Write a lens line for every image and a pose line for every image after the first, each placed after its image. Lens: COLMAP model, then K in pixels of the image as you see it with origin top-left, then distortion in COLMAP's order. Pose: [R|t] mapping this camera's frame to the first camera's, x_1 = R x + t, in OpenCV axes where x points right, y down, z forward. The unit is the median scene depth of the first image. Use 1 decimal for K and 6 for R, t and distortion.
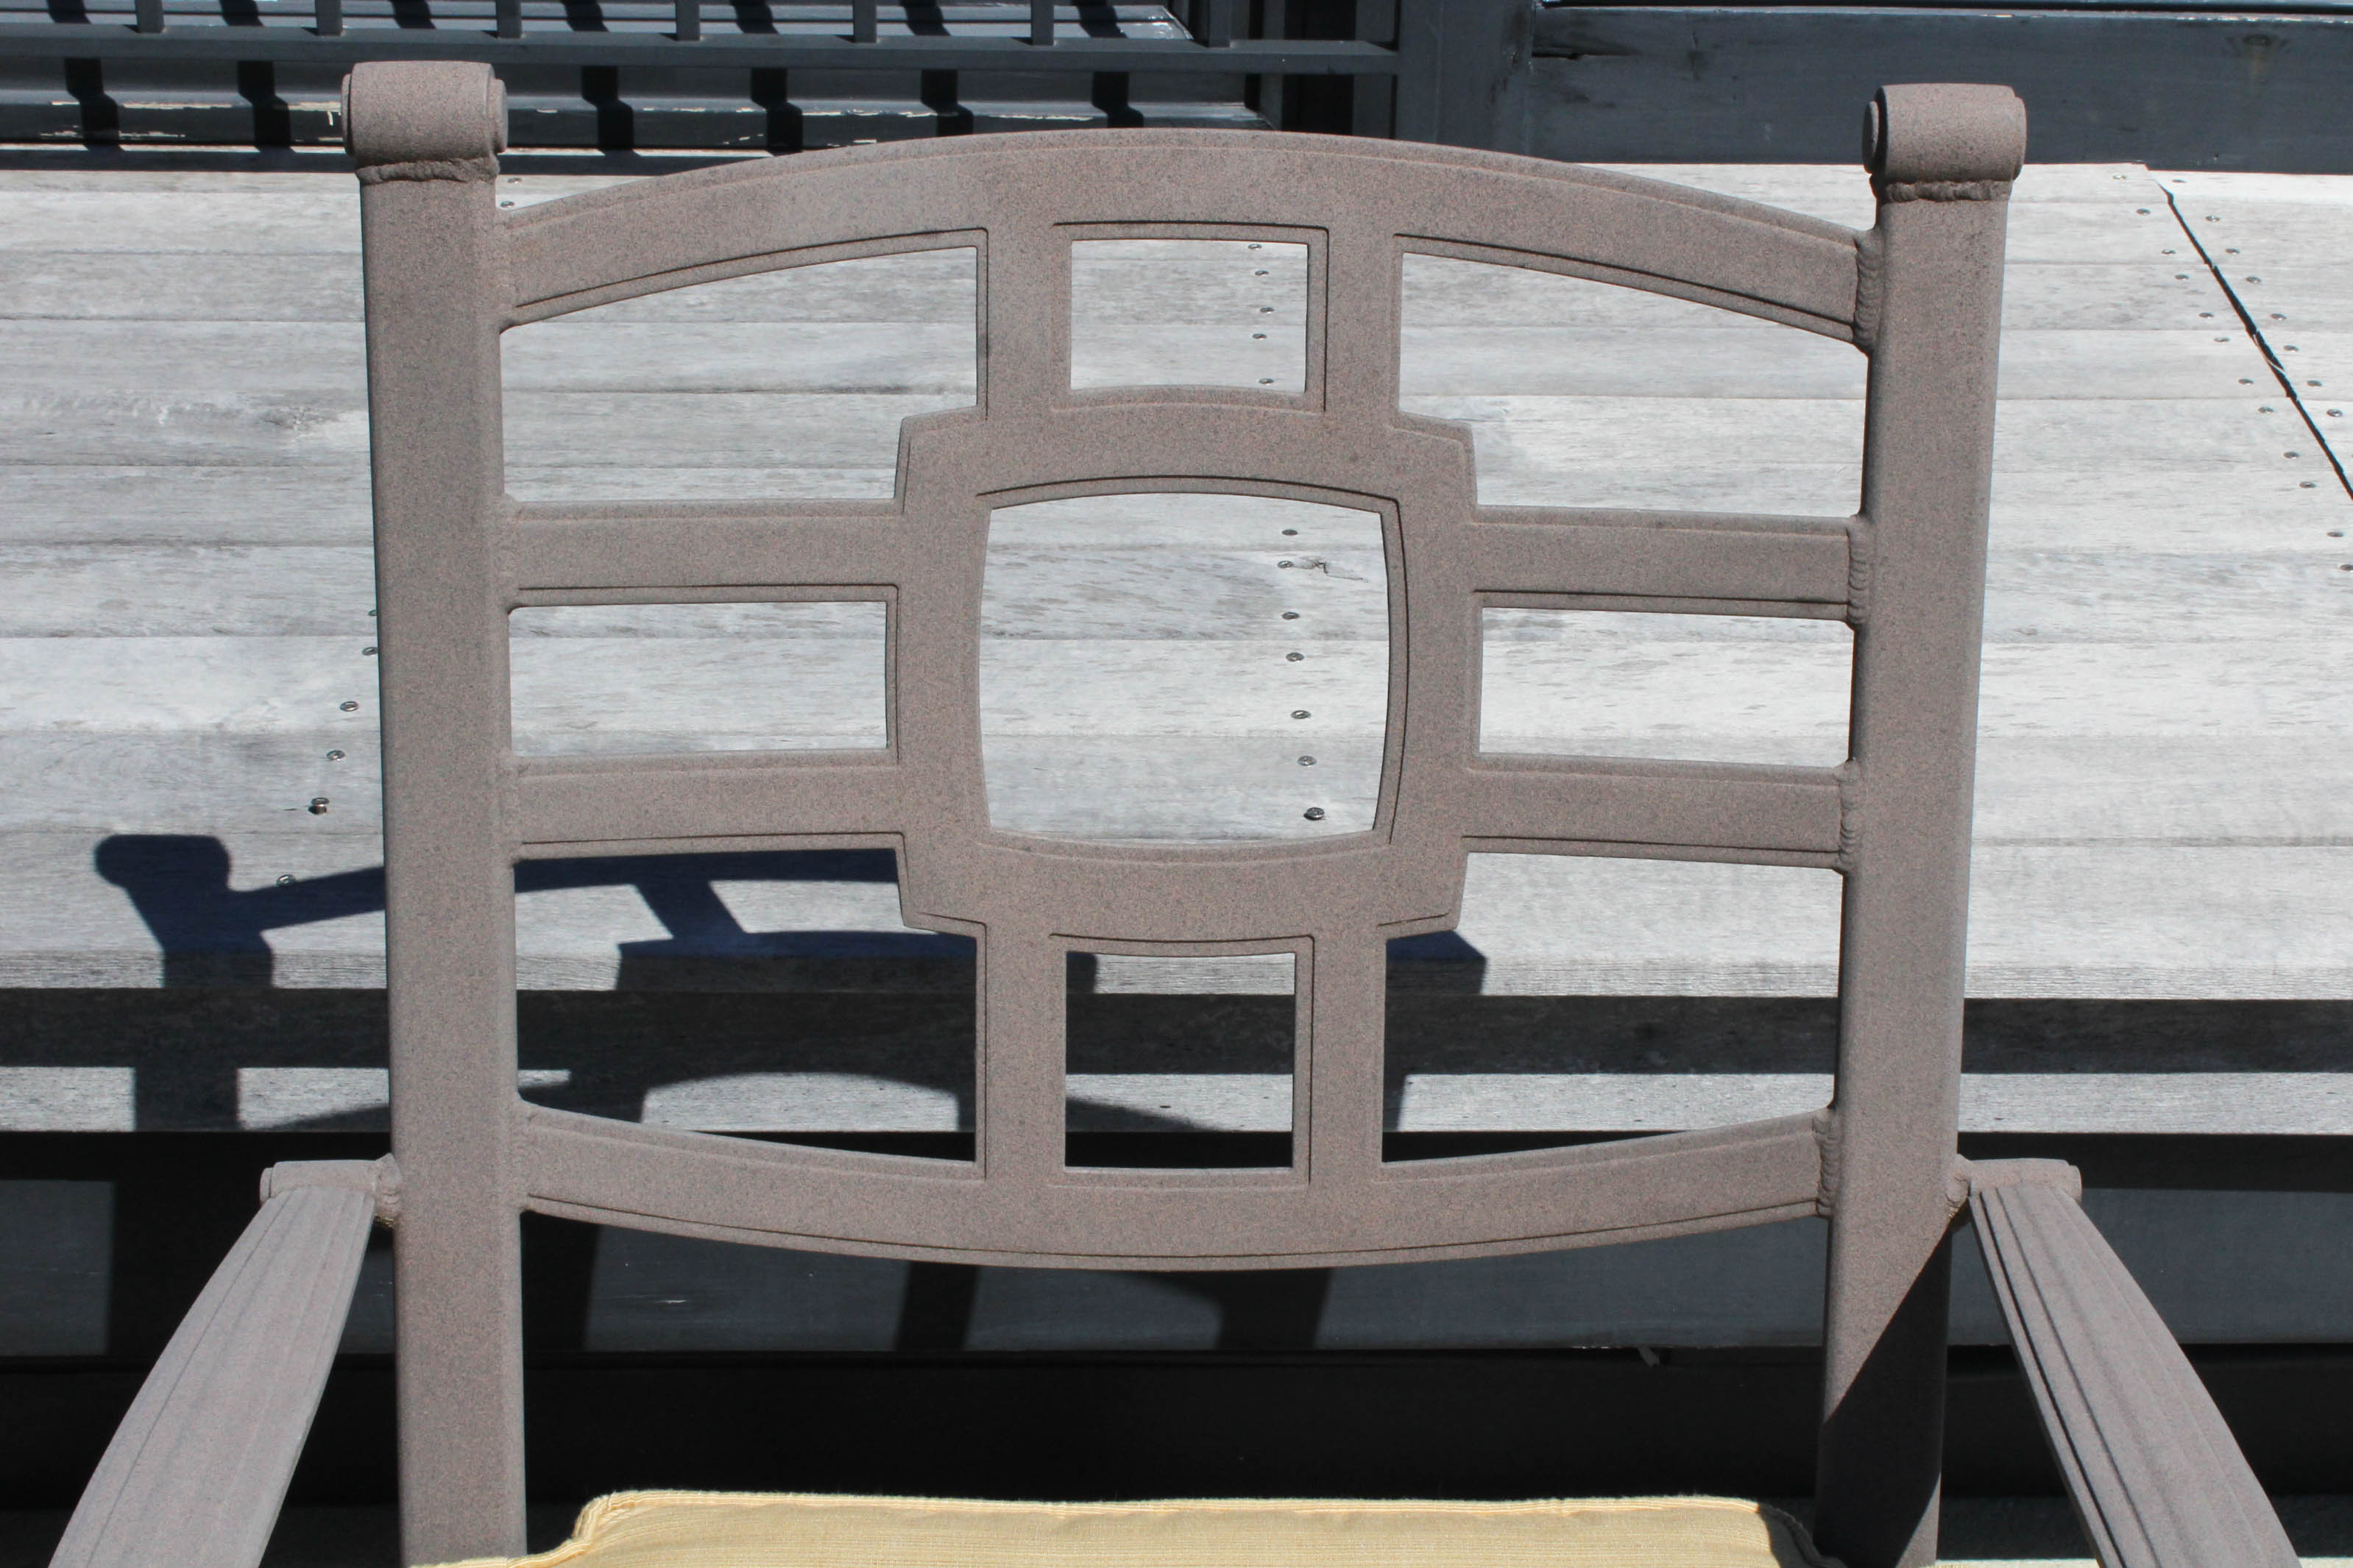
lens RADIAL K [[3690.2, 0, 1201.2], [0, 3690.2, 785.9], [0, 0, 1]] dist [-0.024156, 0.000000]
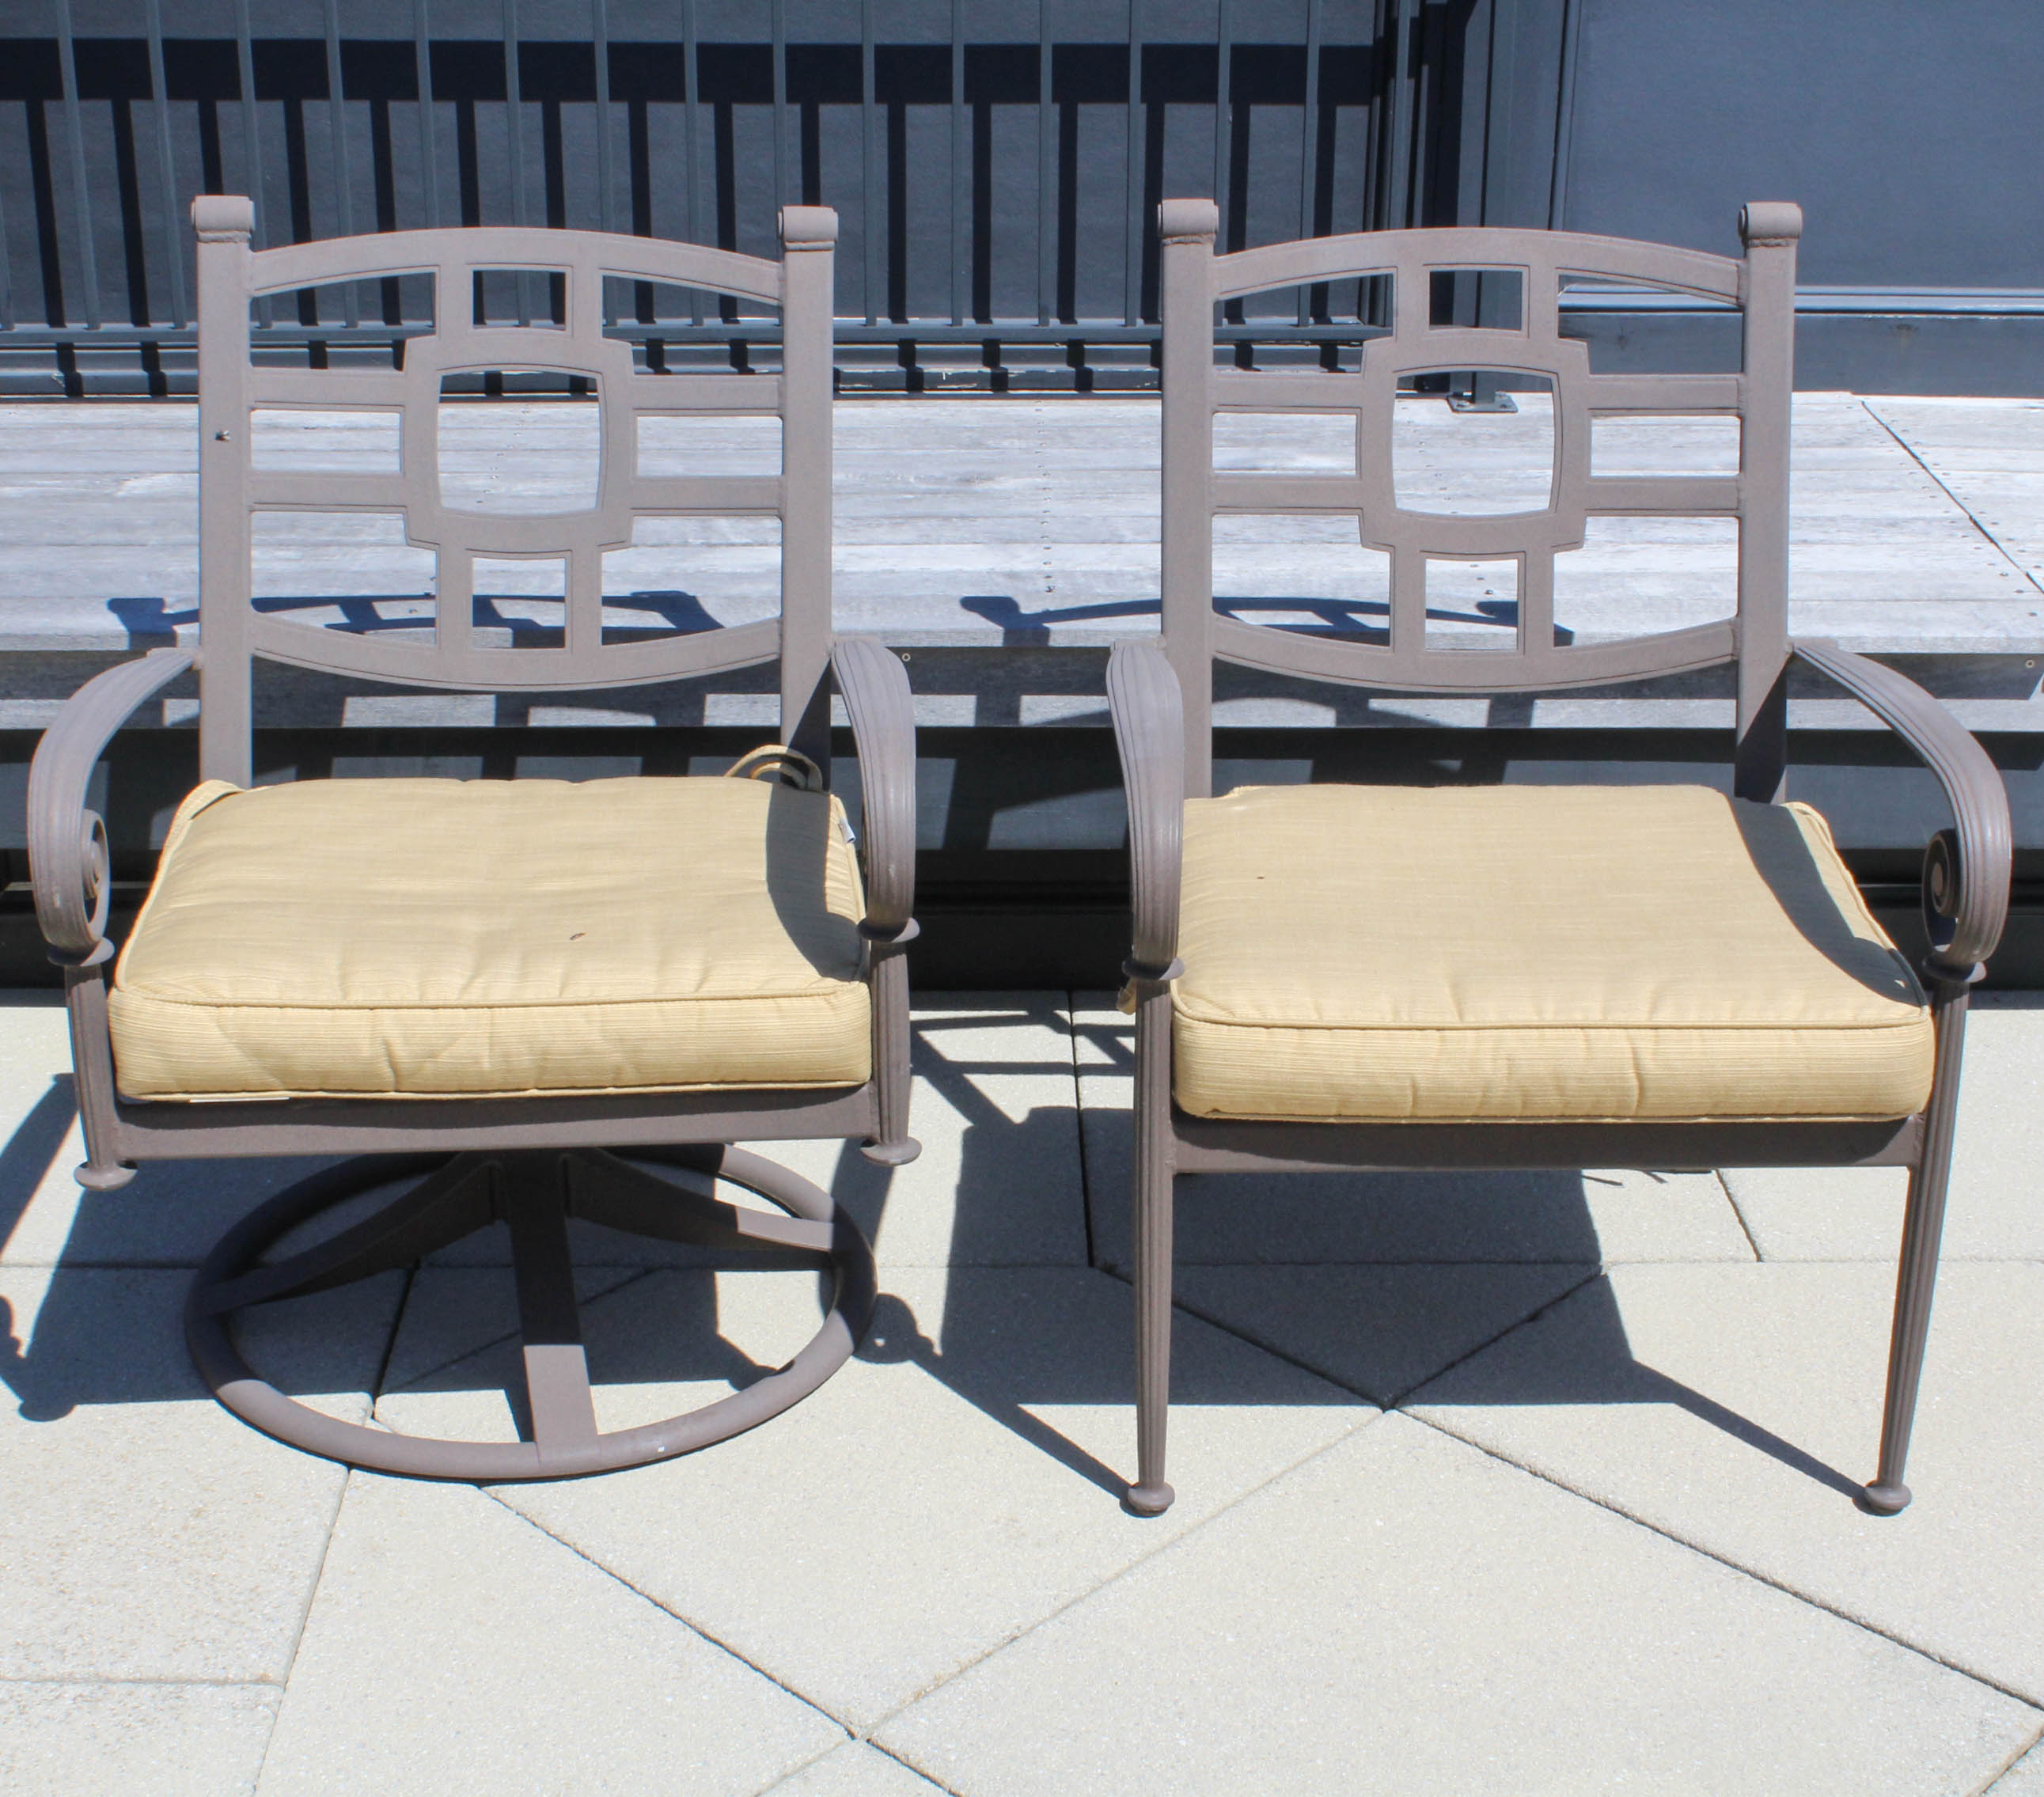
lens RADIAL K [[2882.2, 0, 993.3], [0, 2882.2, 987.1], [0, 0, 1]] dist [-0.069956, 0.000000]
pose [[0.998970, -0.009823, -0.044306, -0.182882], [0.005708, 0.995738, -0.092050, 0.380125], [0.045021, 0.091702, 0.994768, -0.682929]]
